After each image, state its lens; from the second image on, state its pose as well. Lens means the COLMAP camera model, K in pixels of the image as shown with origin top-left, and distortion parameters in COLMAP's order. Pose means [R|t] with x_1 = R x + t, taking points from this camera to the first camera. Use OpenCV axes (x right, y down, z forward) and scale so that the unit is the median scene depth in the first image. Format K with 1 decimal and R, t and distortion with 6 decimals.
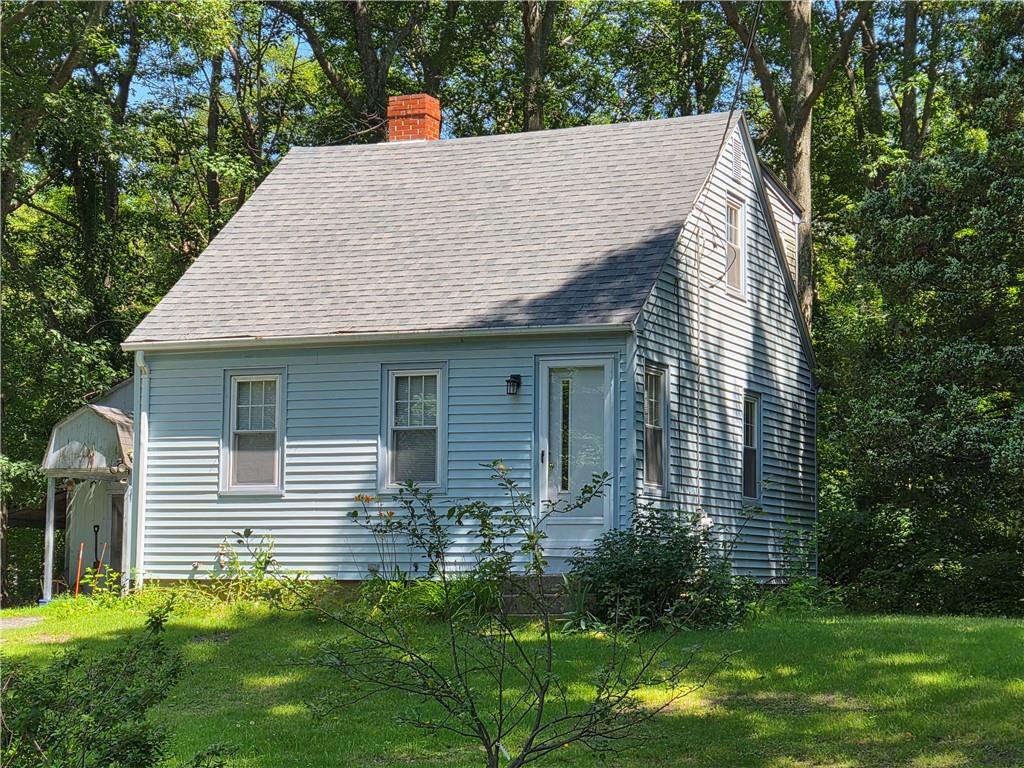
lens RADIAL K [[2055.5, 0, 514.2], [0, 2055.5, 382.6], [0, 0, 1]] dist [0.068356, 0.000000]
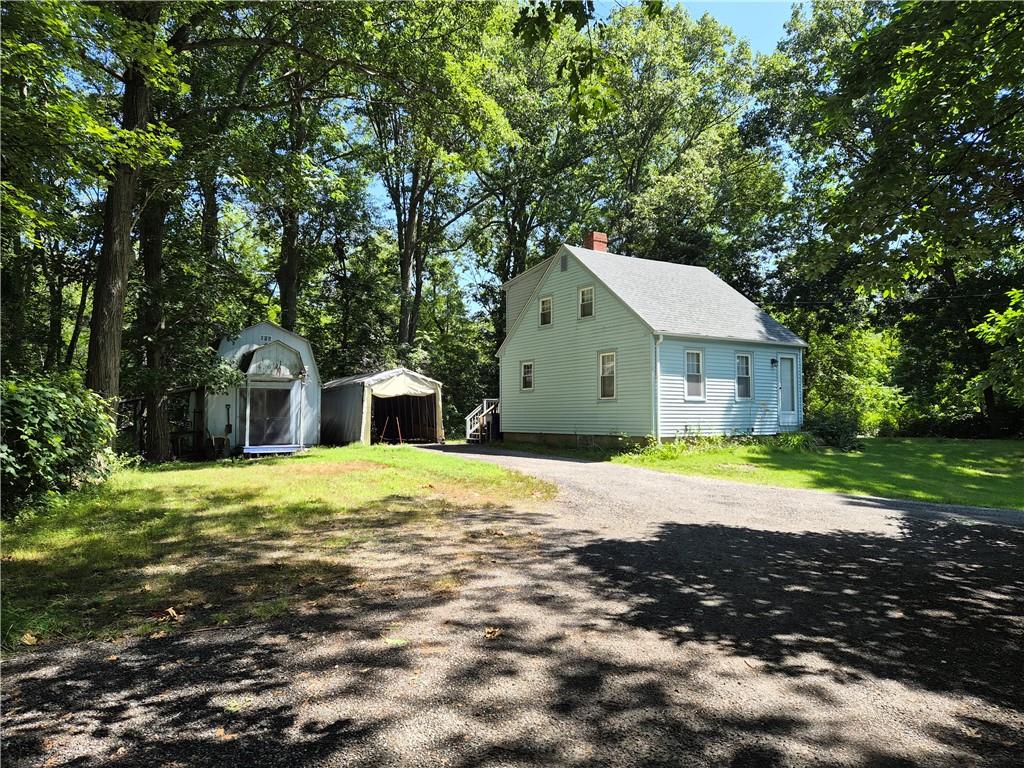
lens RADIAL K [[690.3, 0, 511.8], [0, 690.3, 383.9], [0, 0, 1]] dist [0.050016, -0.030162]
pose [[0.573377, 0.031952, 0.818668, -0.910896], [-0.072589, 0.997291, 0.011916, 0.041593], [-0.816069, -0.066259, 0.574143, 0.724116]]
